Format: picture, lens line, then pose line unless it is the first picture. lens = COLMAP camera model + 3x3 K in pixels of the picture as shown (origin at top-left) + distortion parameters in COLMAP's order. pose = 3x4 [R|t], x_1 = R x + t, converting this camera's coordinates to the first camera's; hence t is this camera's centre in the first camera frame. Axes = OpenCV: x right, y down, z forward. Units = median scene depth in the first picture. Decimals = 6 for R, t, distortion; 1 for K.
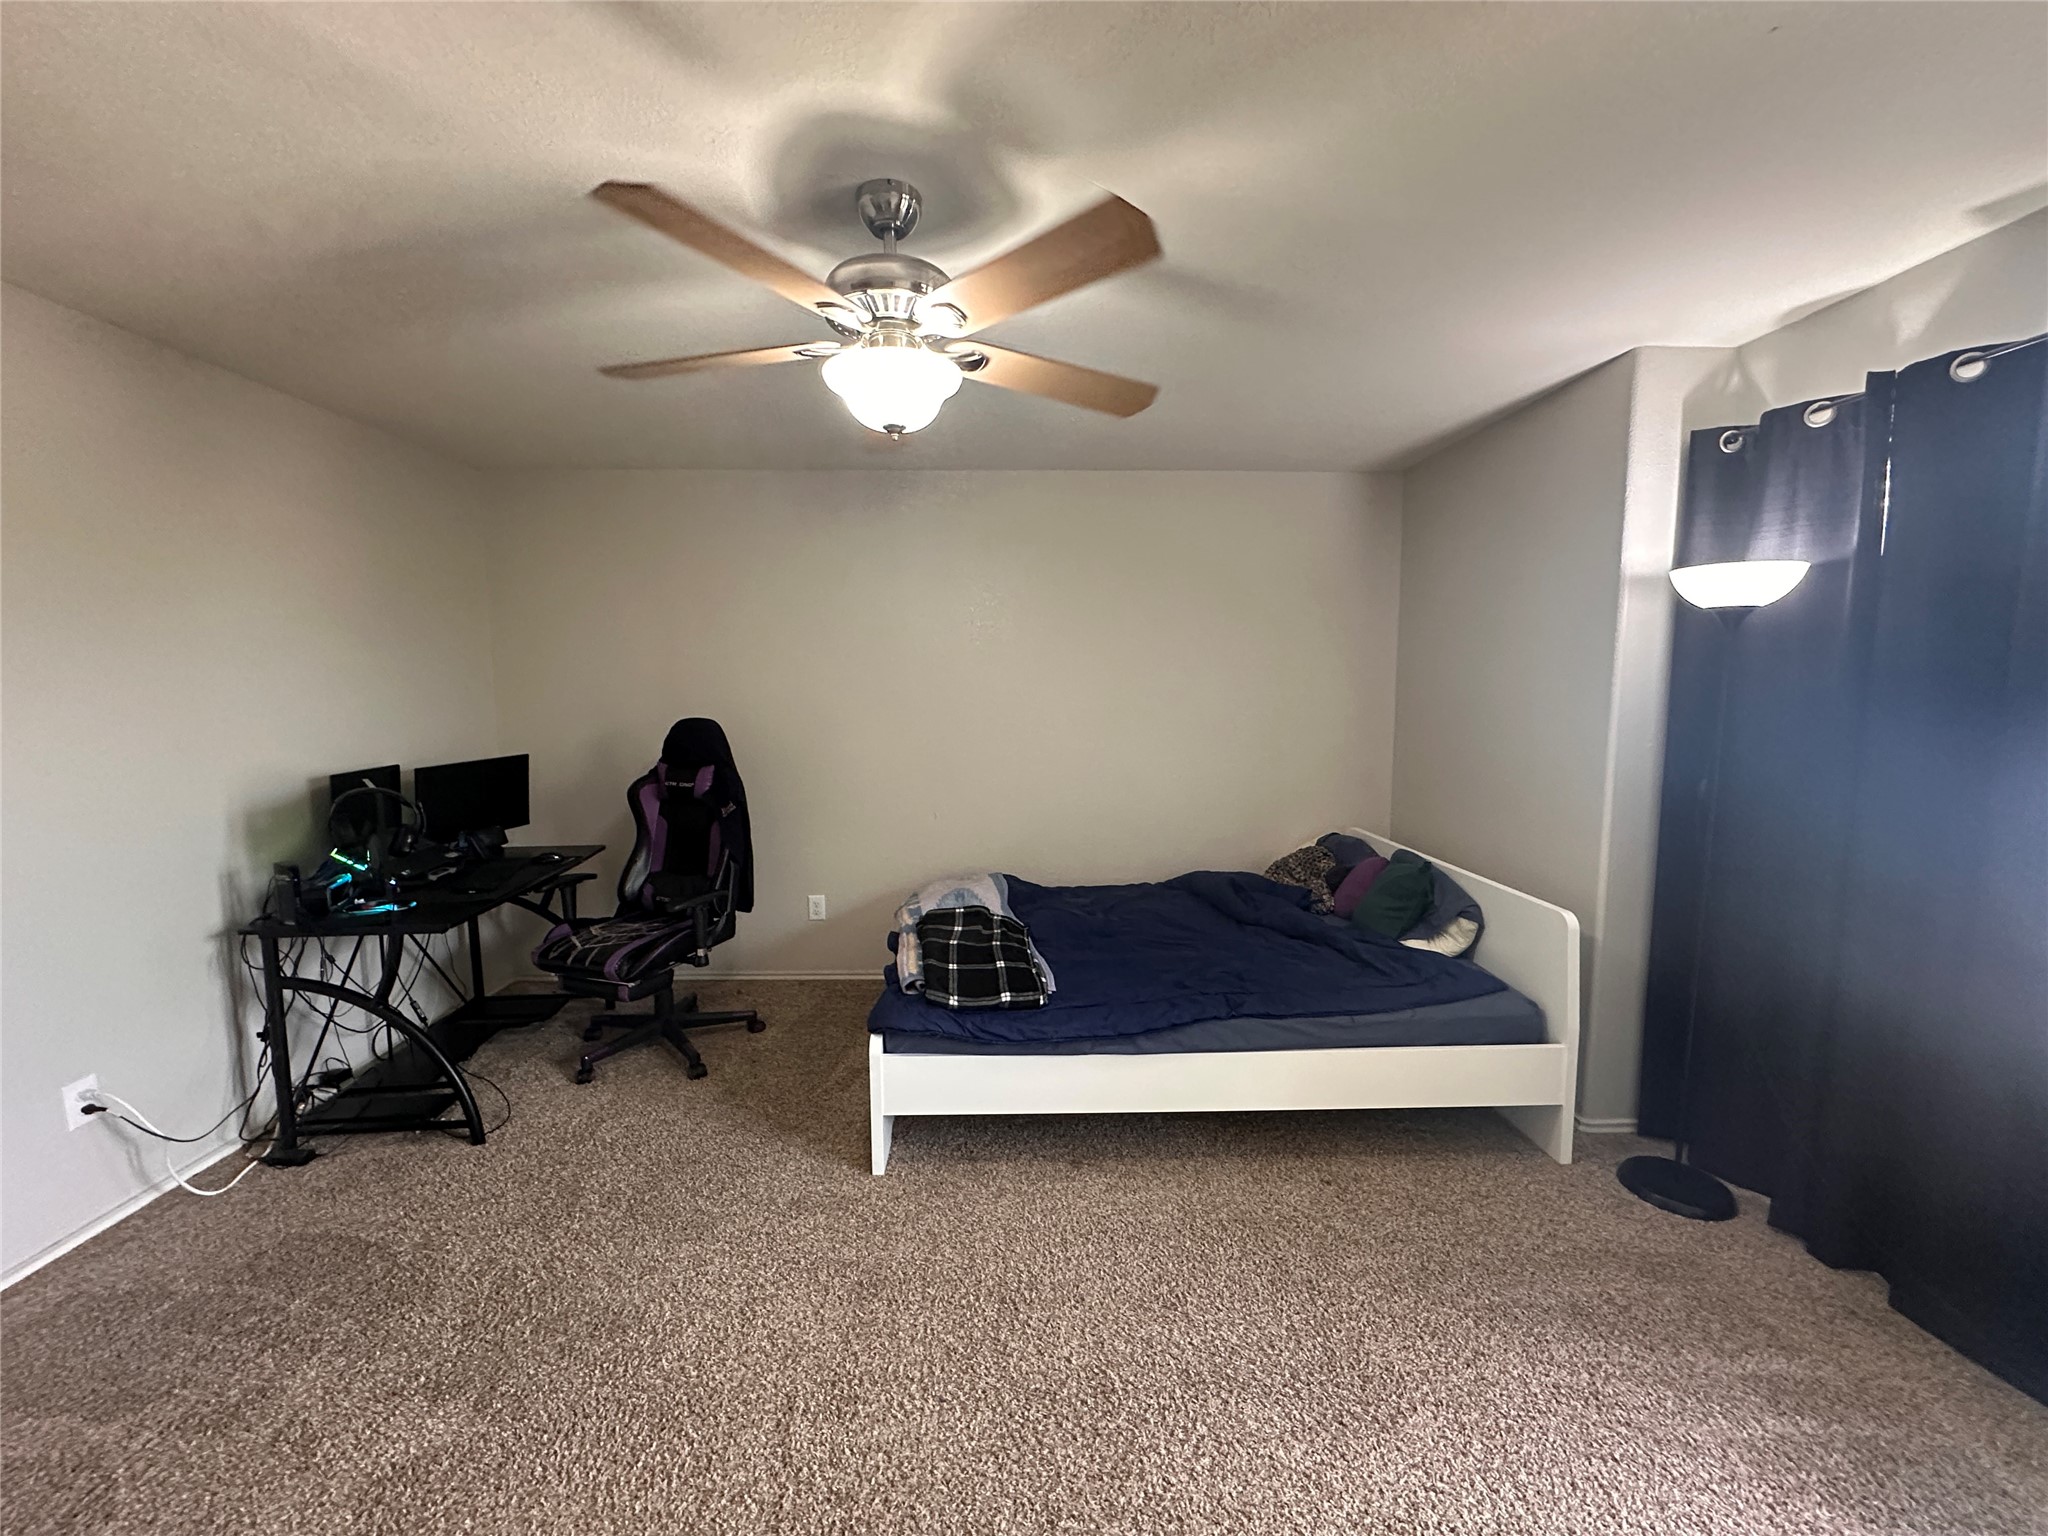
lens RADIAL K [[814.7, 0, 1024.0], [0, 814.7, 768.0], [0, 0, 1]] dist [-0.017282, 0.000241]
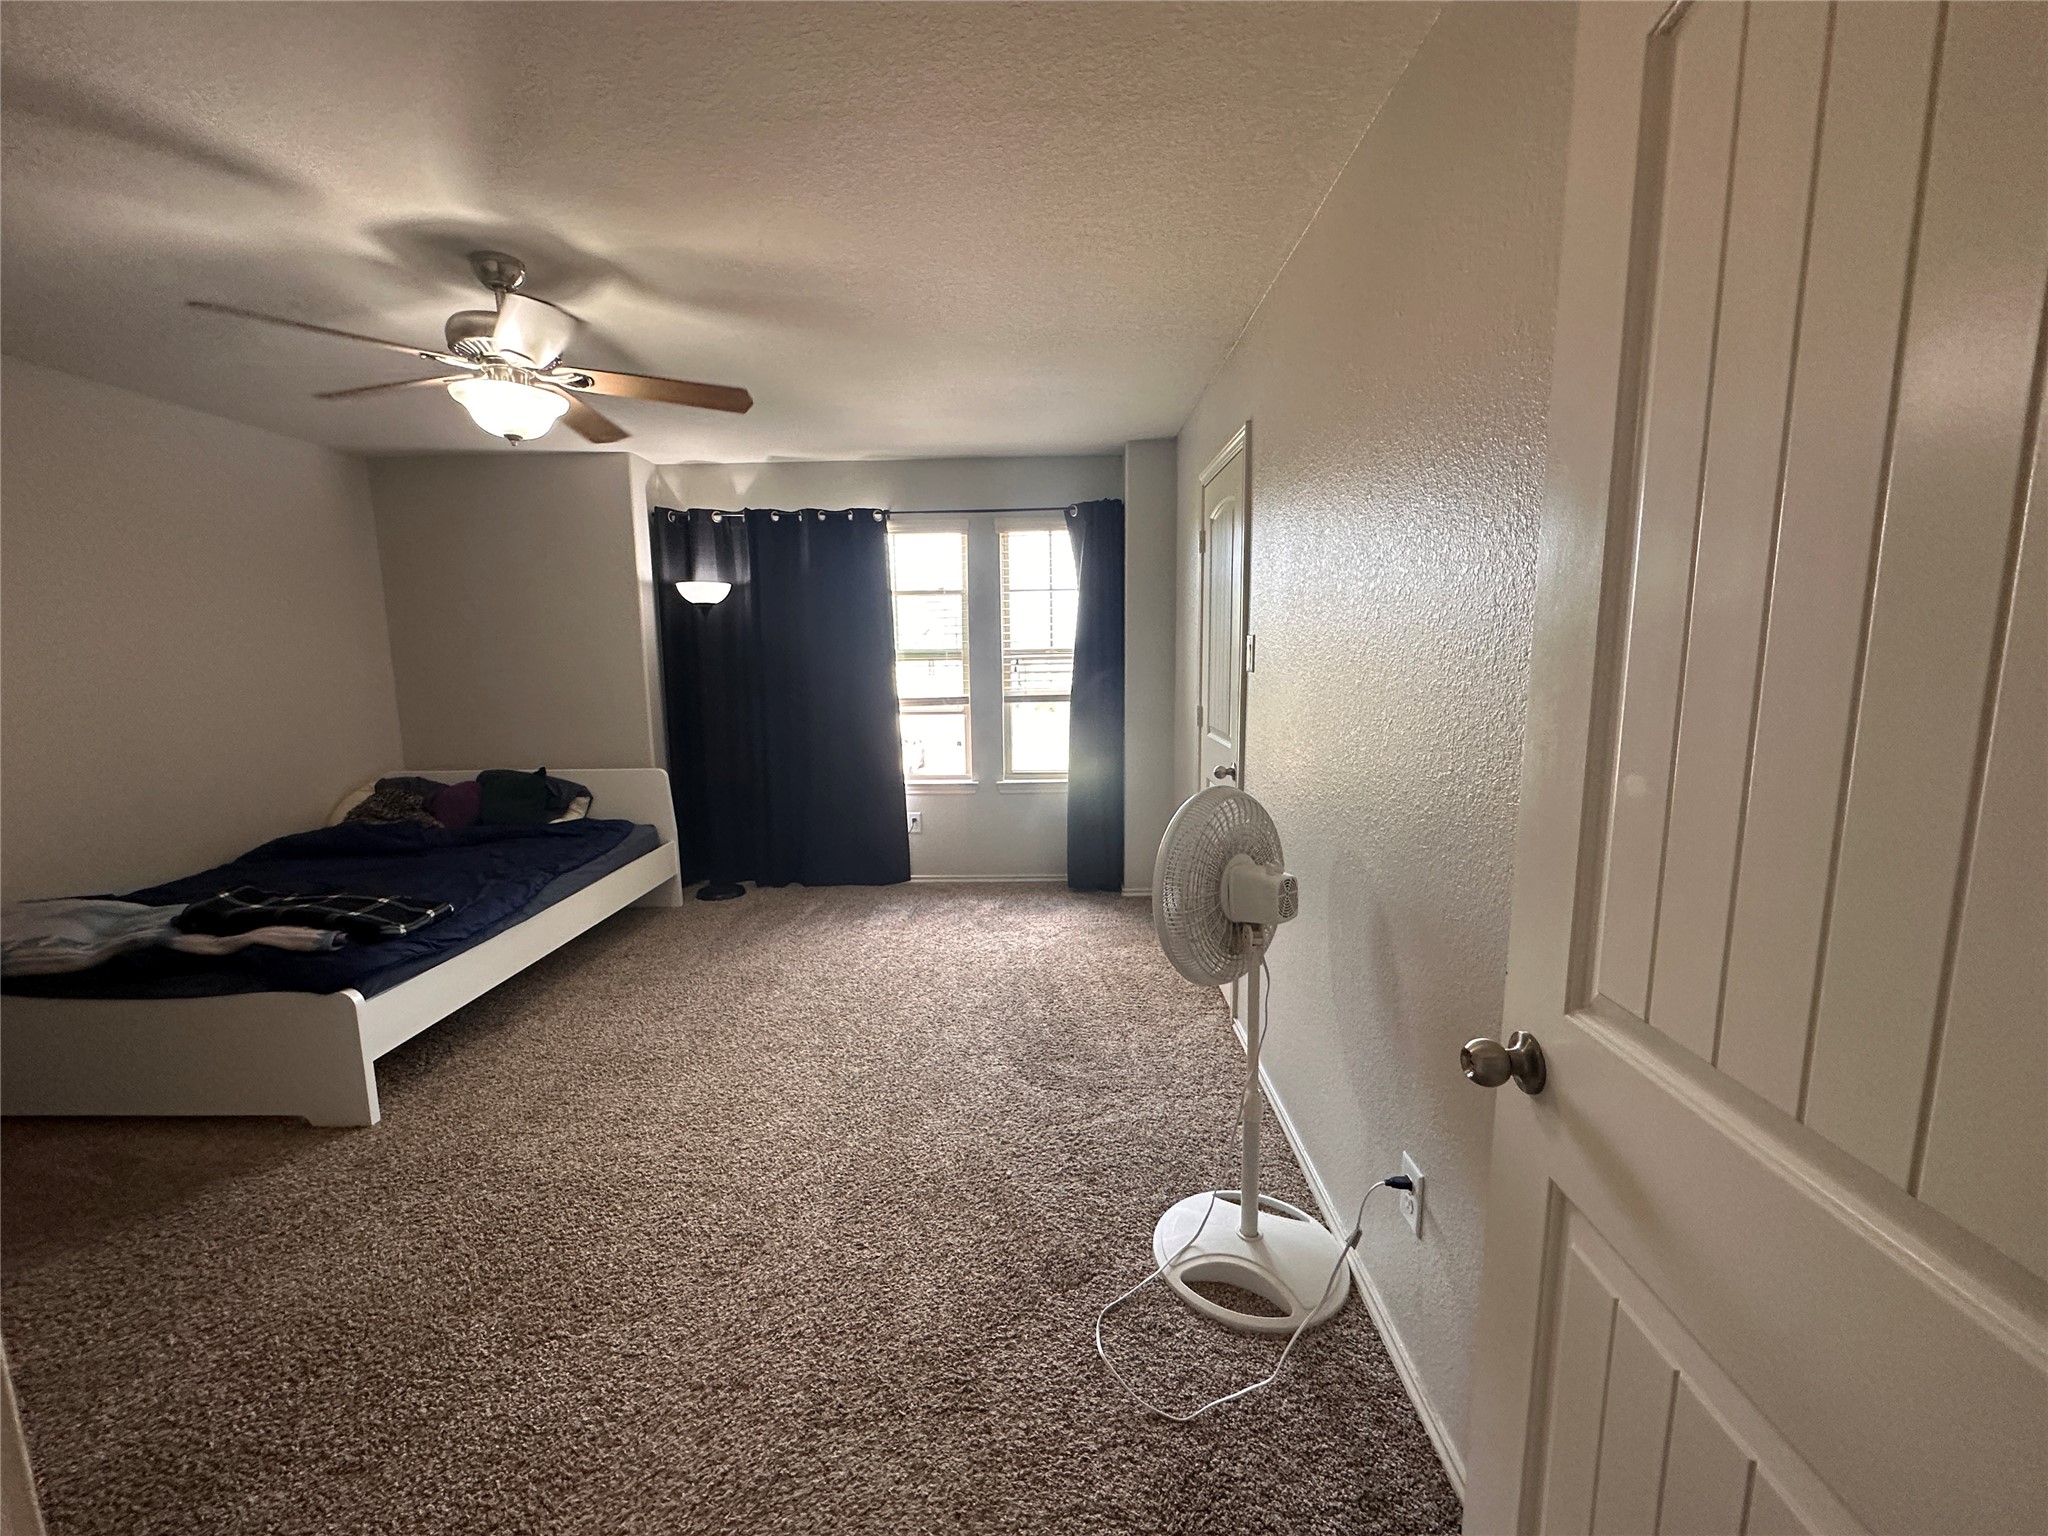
lens RADIAL K [[814.7, 0, 1024.0], [0, 814.7, 768.0], [0, 0, 1]] dist [-0.017282, 0.000241]
pose [[0.037486, -0.140628, 0.989353, -1.096088], [0.115609, 0.984011, 0.135488, 0.026597], [-0.992587, 0.109299, 0.053145, 0.104488]]
